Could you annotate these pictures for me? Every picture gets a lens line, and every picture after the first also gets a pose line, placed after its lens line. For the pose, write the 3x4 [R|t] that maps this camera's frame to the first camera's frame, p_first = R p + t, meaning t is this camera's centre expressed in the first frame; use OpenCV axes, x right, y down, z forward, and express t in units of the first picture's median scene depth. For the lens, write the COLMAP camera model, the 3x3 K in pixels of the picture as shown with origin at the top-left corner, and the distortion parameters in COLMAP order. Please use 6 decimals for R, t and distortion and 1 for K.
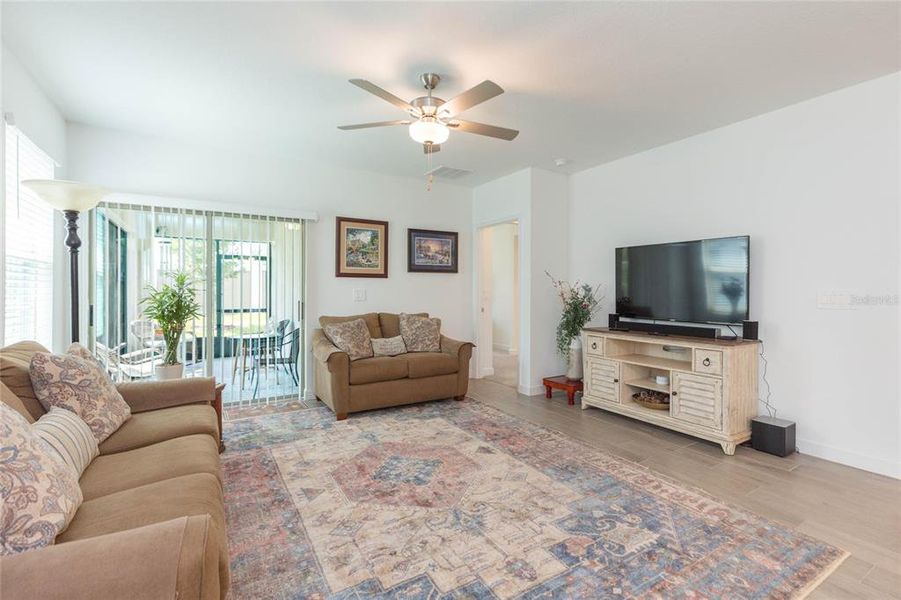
lens RADIAL K [[404.7, 0, 450.6], [0, 404.7, 292.1], [0, 0, 1]] dist [0.002439, 0.000149]
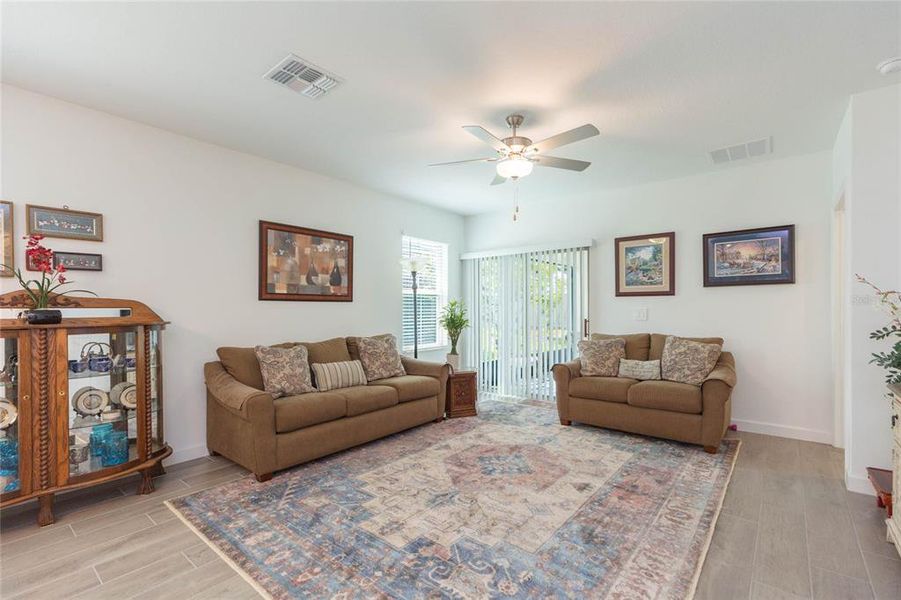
lens RADIAL K [[396.4, 0, 468.2], [0, 396.4, 311.6], [0, 0, 1]] dist [0.002174, 0.000356]
pose [[0.358155, 0.002225, -0.933660, 0.701261], [0.002130, 0.999993, 0.003200, -0.004274], [0.933660, -0.003135, 0.358148, 0.378493]]
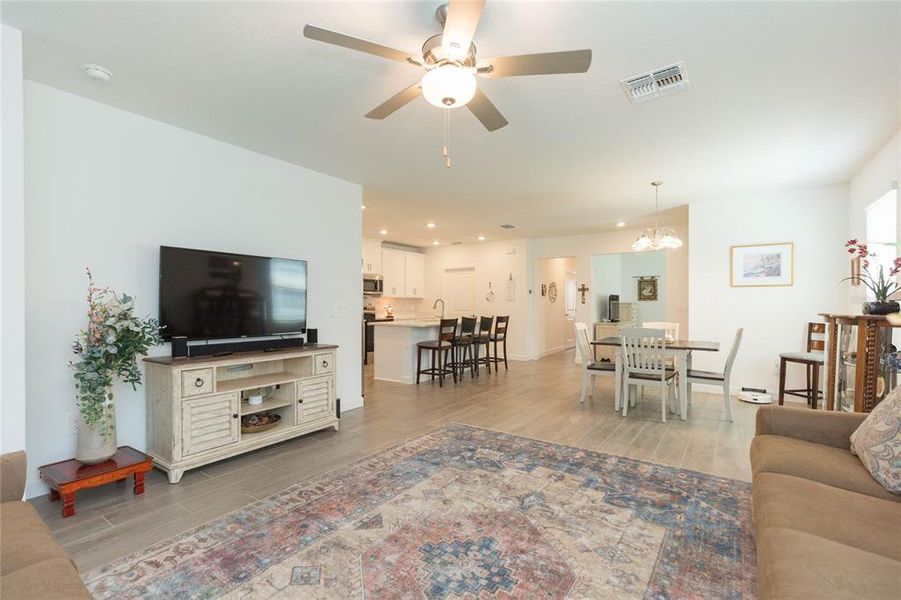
lens RADIAL K [[404.9, 0, 462.9], [0, 404.9, 304.2], [0, 0, 1]] dist [0.002658, 0.000135]
pose [[-0.417752, -0.002117, 0.908559, -0.559796], [0.003357, 0.999987, 0.003873, -0.008788], [-0.908555, 0.004668, -0.417739, 0.984229]]
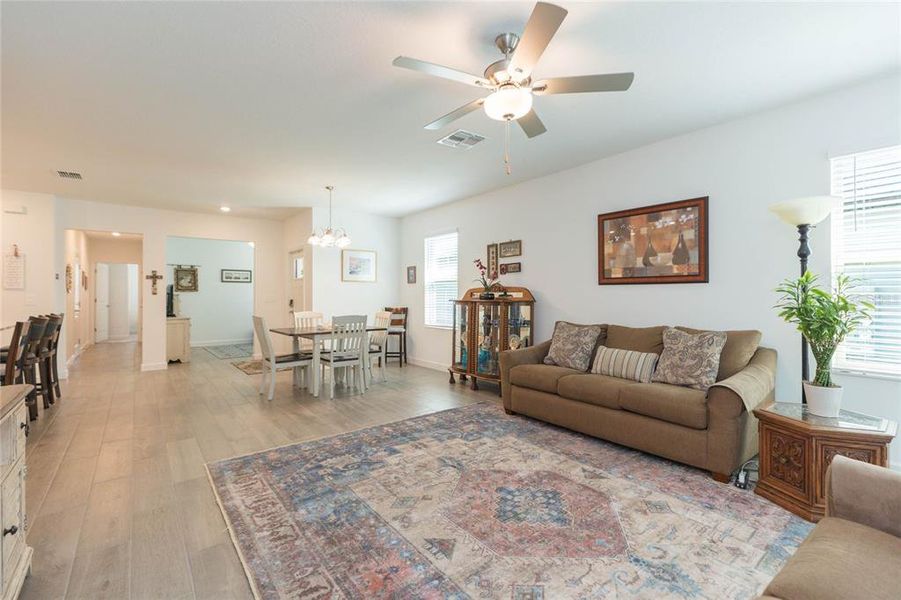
lens RADIAL K [[404.7, 0, 450.6], [0, 404.7, 292.1], [0, 0, 1]] dist [0.002439, 0.000149]
pose [[-0.992049, -0.000500, -0.125854, 0.128234], [0.000025, 0.999991, -0.004170, -0.005108], [0.125855, -0.004140, -0.992040, 1.392744]]
